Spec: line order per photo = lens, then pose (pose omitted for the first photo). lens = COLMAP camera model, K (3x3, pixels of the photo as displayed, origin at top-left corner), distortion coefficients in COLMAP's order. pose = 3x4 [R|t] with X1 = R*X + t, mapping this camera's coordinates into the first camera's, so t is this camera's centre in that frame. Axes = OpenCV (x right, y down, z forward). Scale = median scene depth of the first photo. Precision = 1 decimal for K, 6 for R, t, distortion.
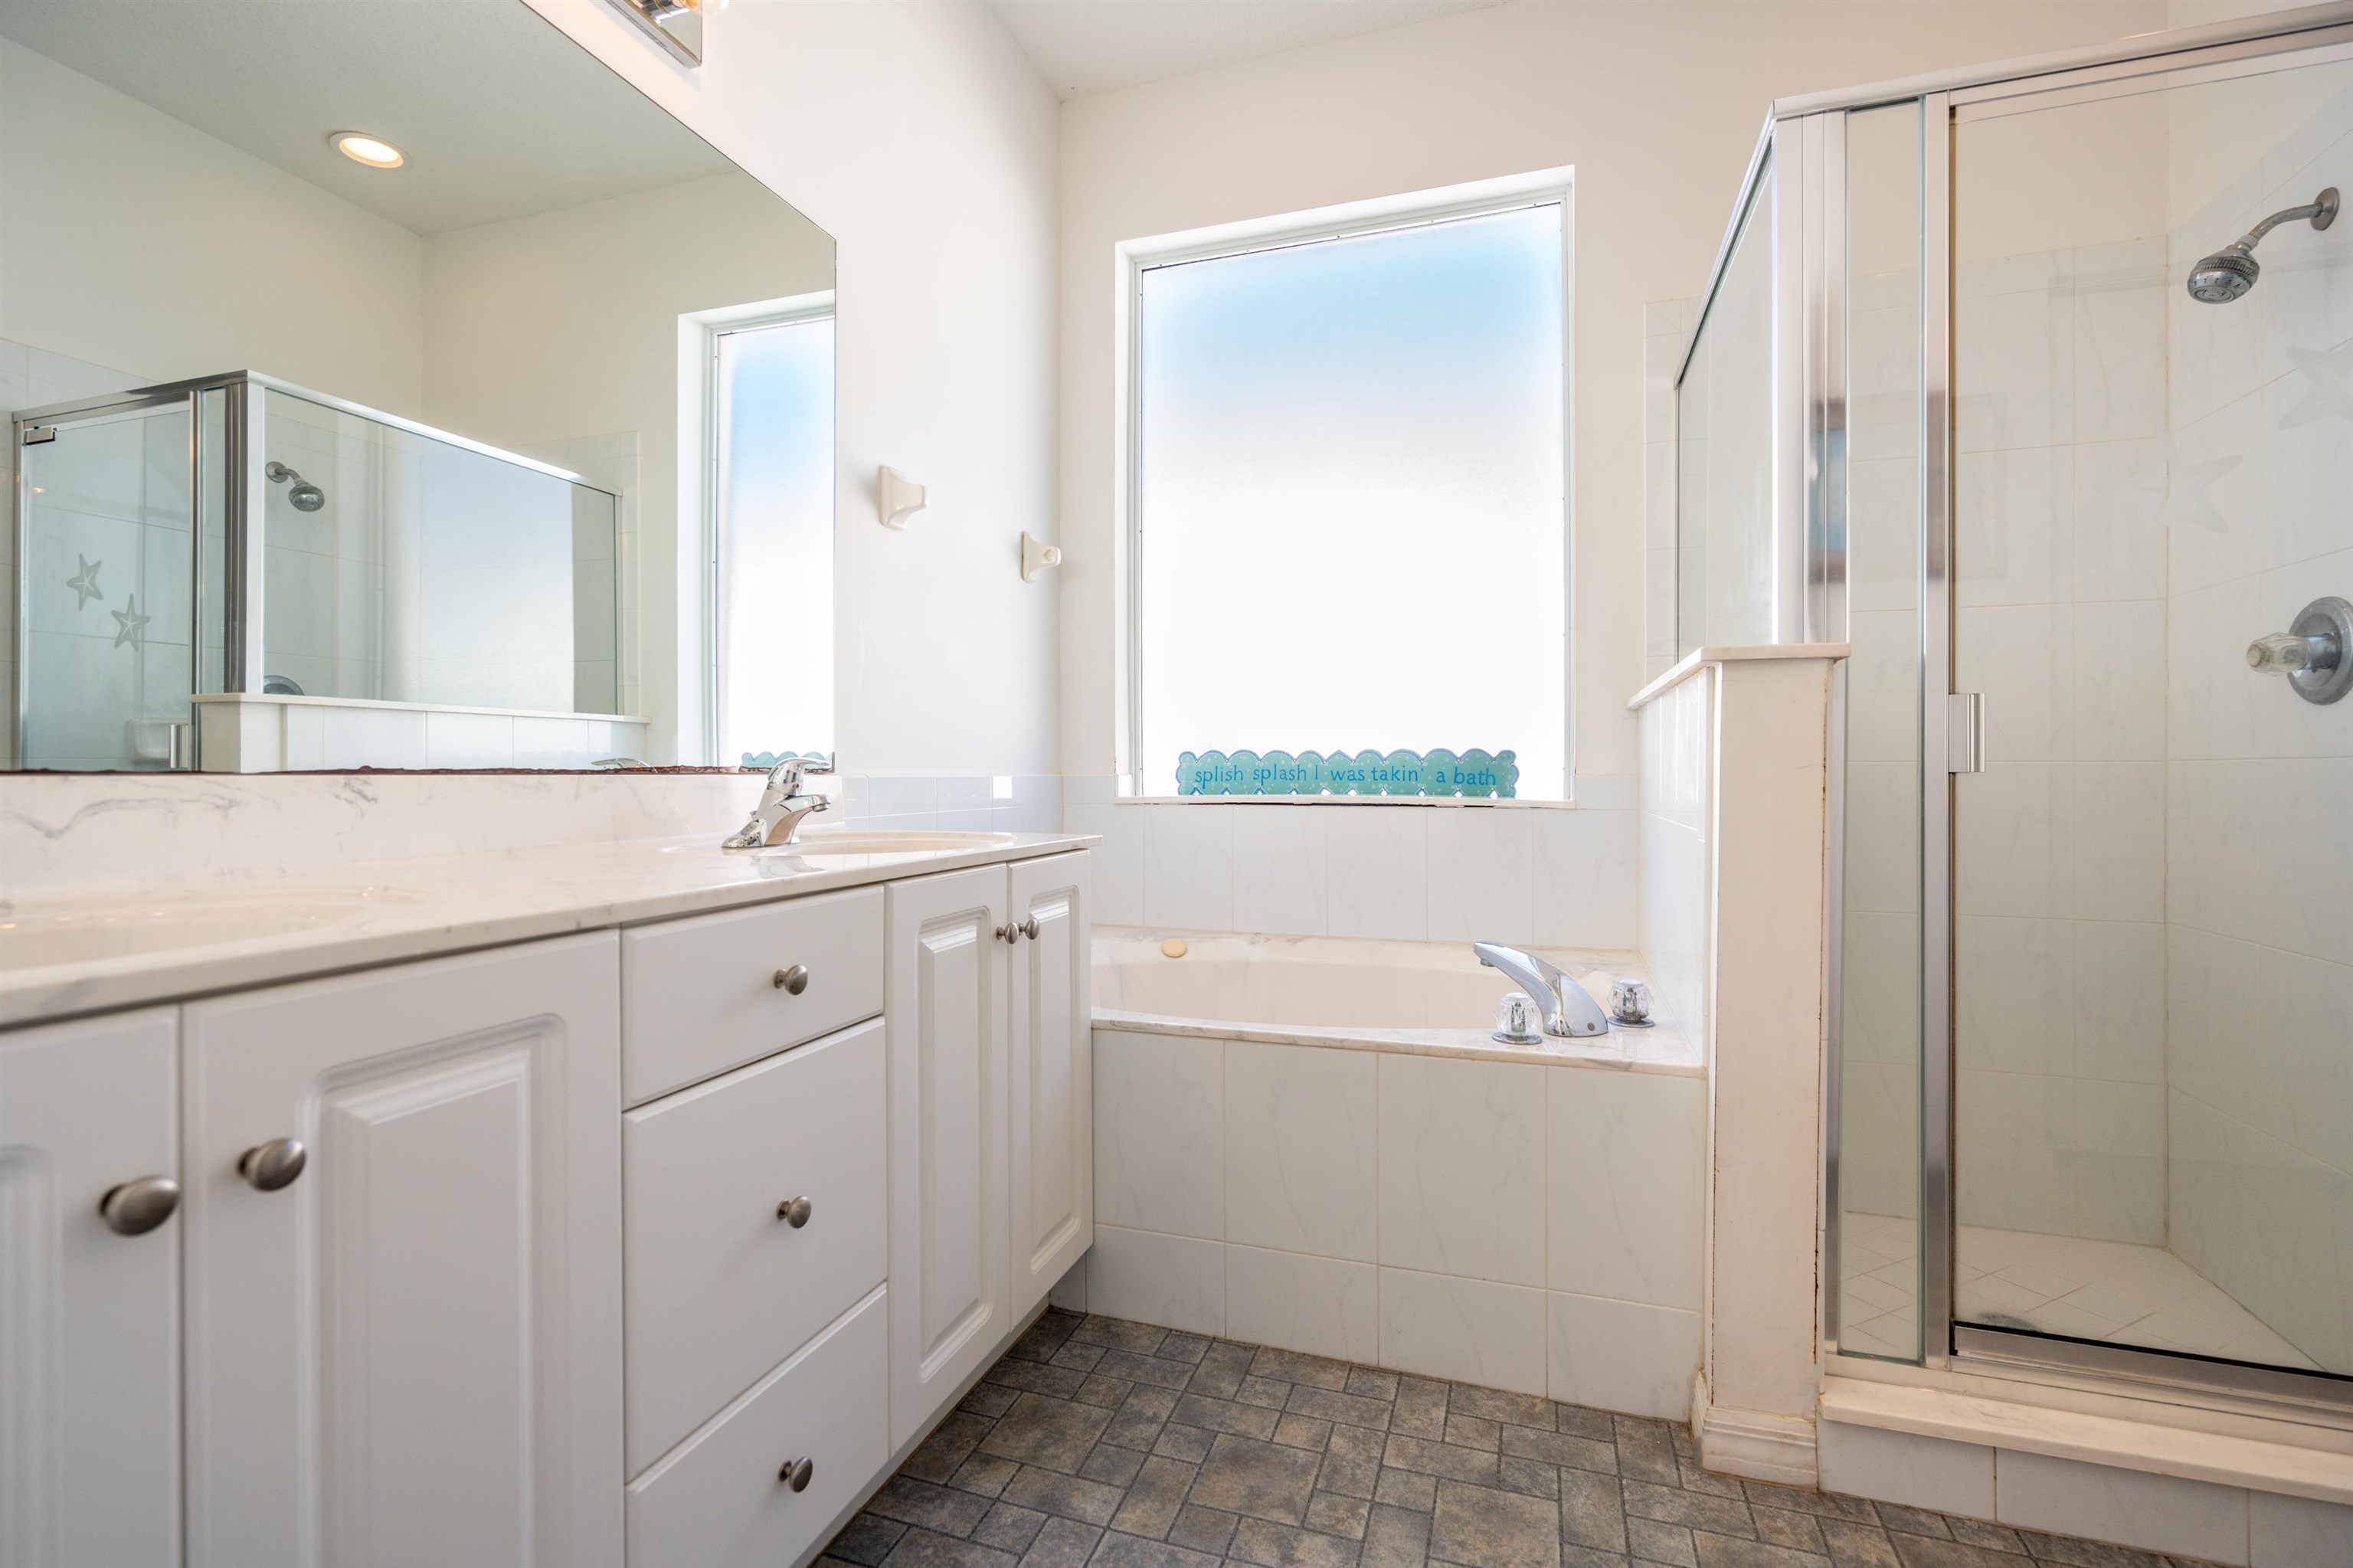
lens RADIAL K [[1066.0, 0, 1192.2], [0, 1066.0, 784.5], [0, 0, 1]] dist [-0.005470, 0.003919]
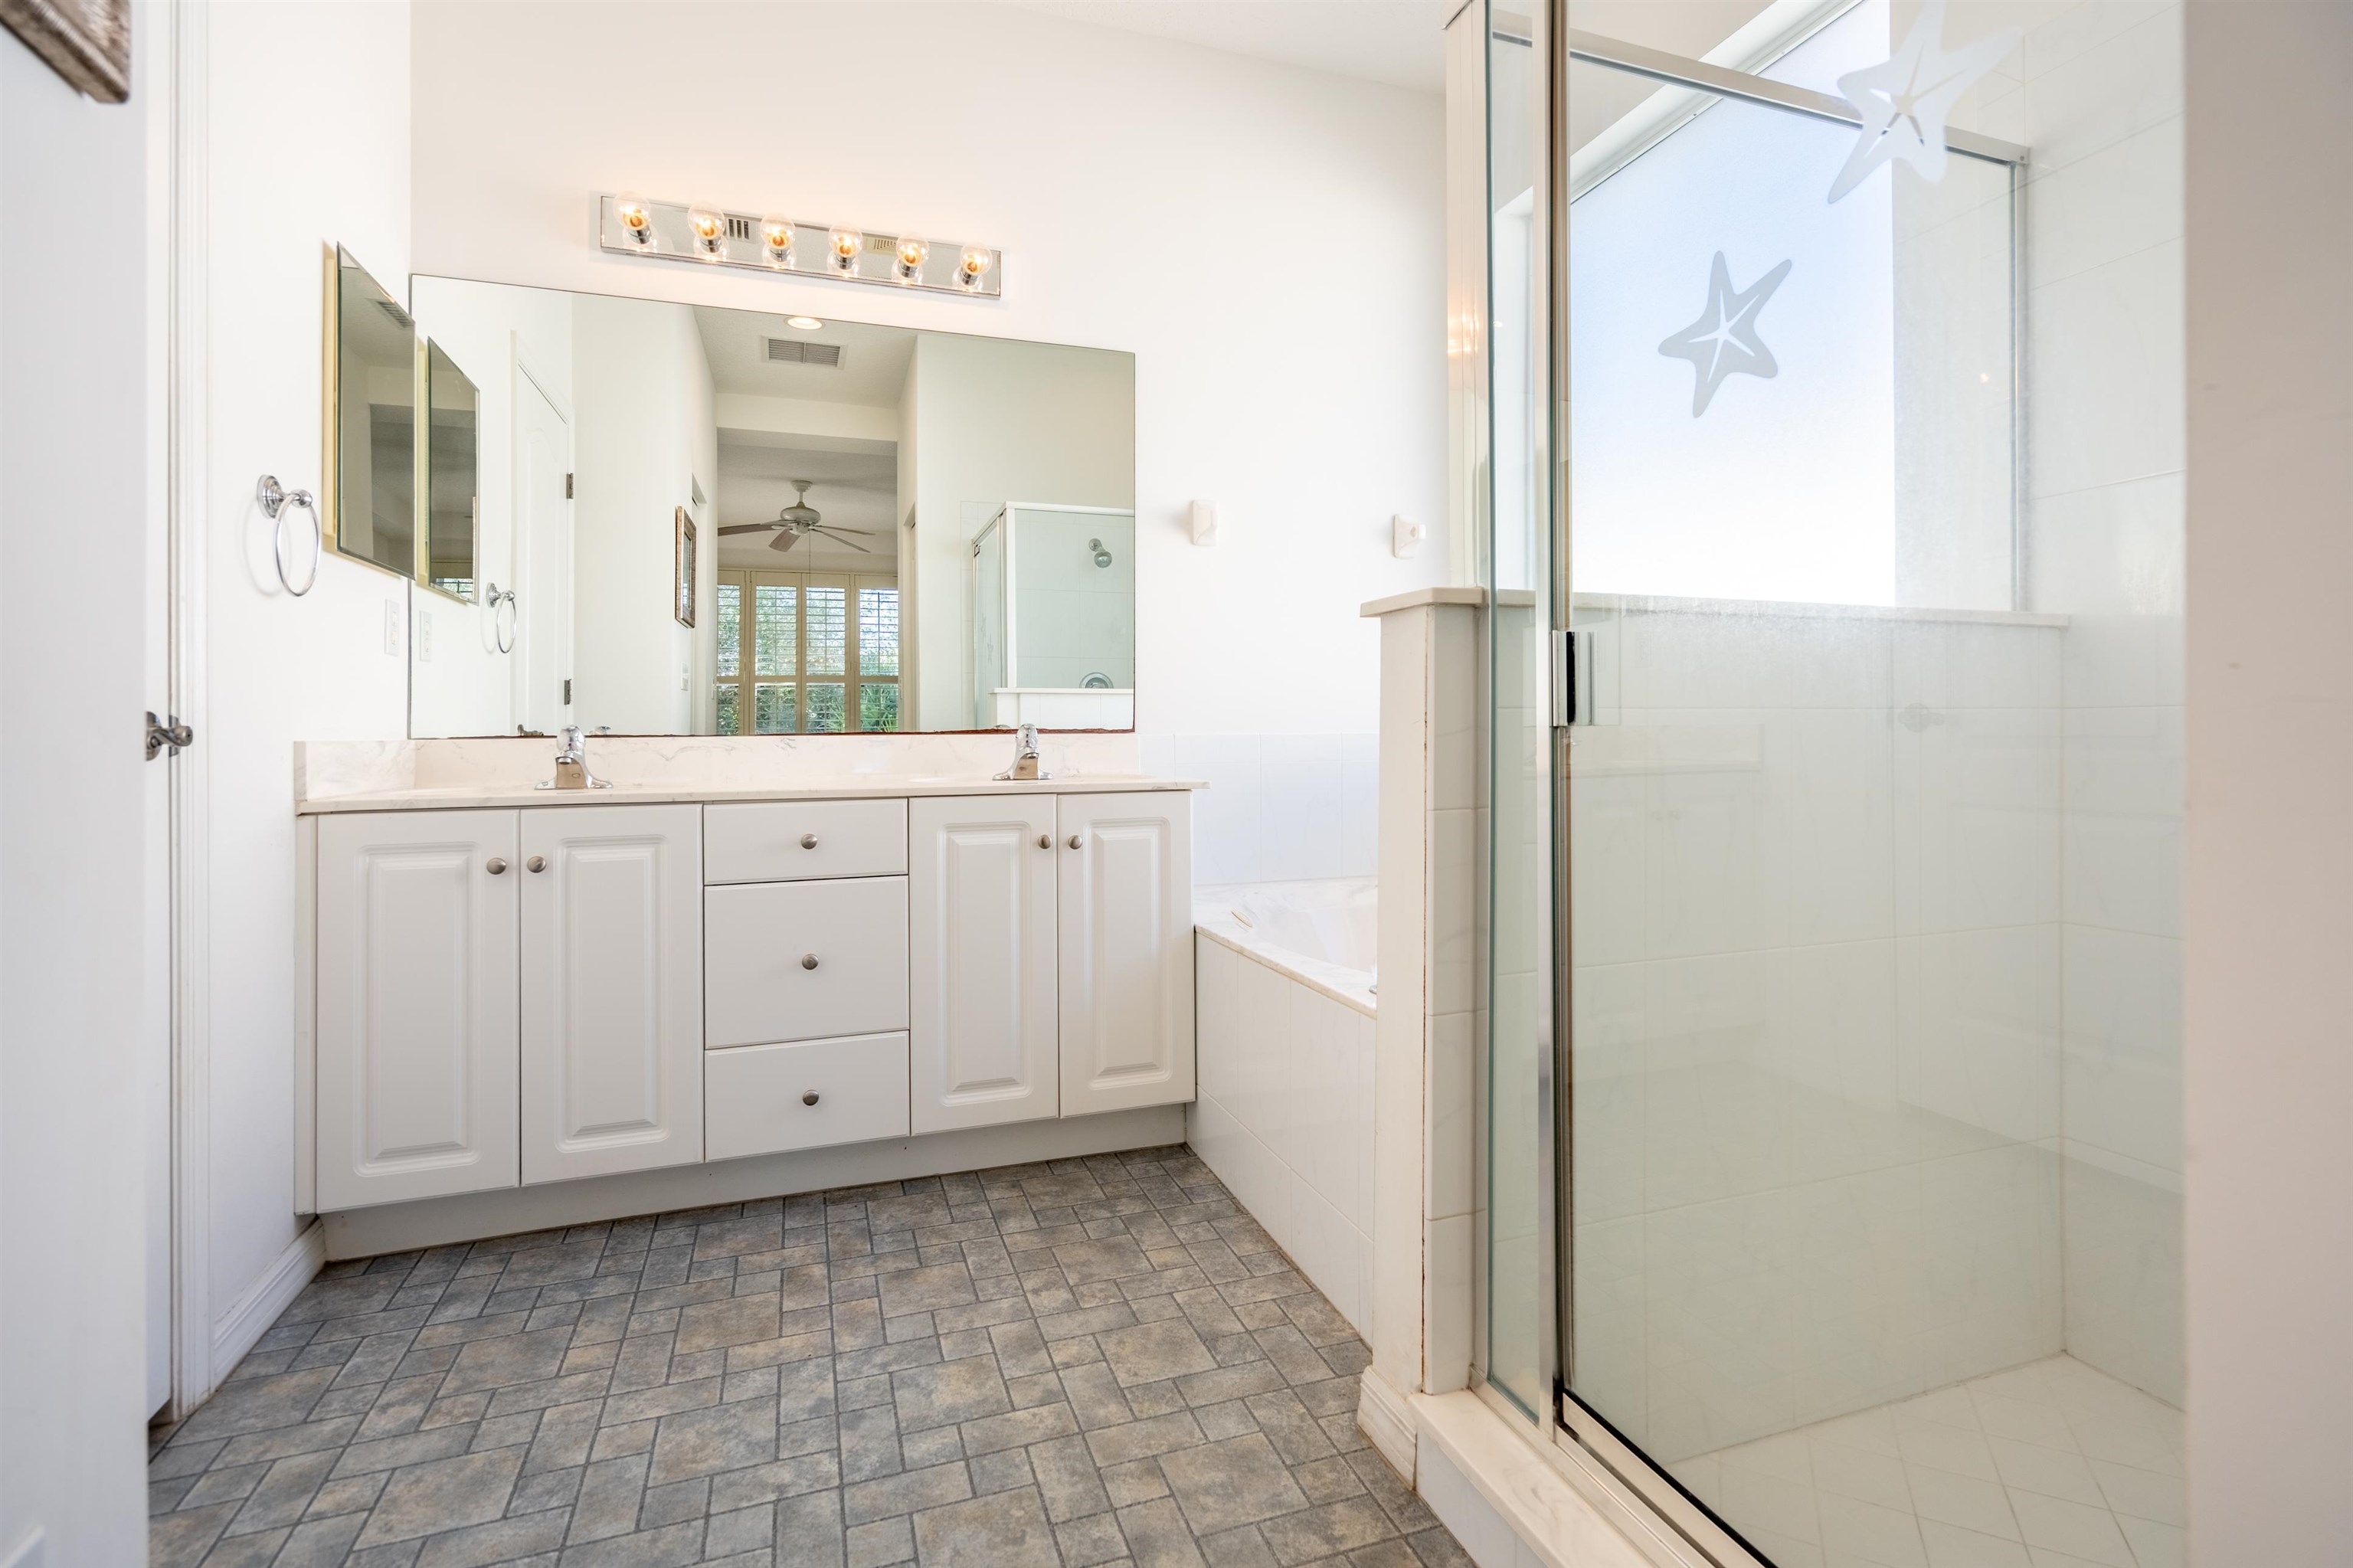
lens RADIAL K [[1066.0, 0, 1150.6], [0, 1066.0, 739.4], [0, 0, 1]] dist [-0.005470, 0.003919]
pose [[0.609187, -0.001510, -0.793025, 1.114205], [0.000128, 0.999998, -0.001807, 0.001317], [0.793027, 0.000999, 0.609186, 0.225346]]
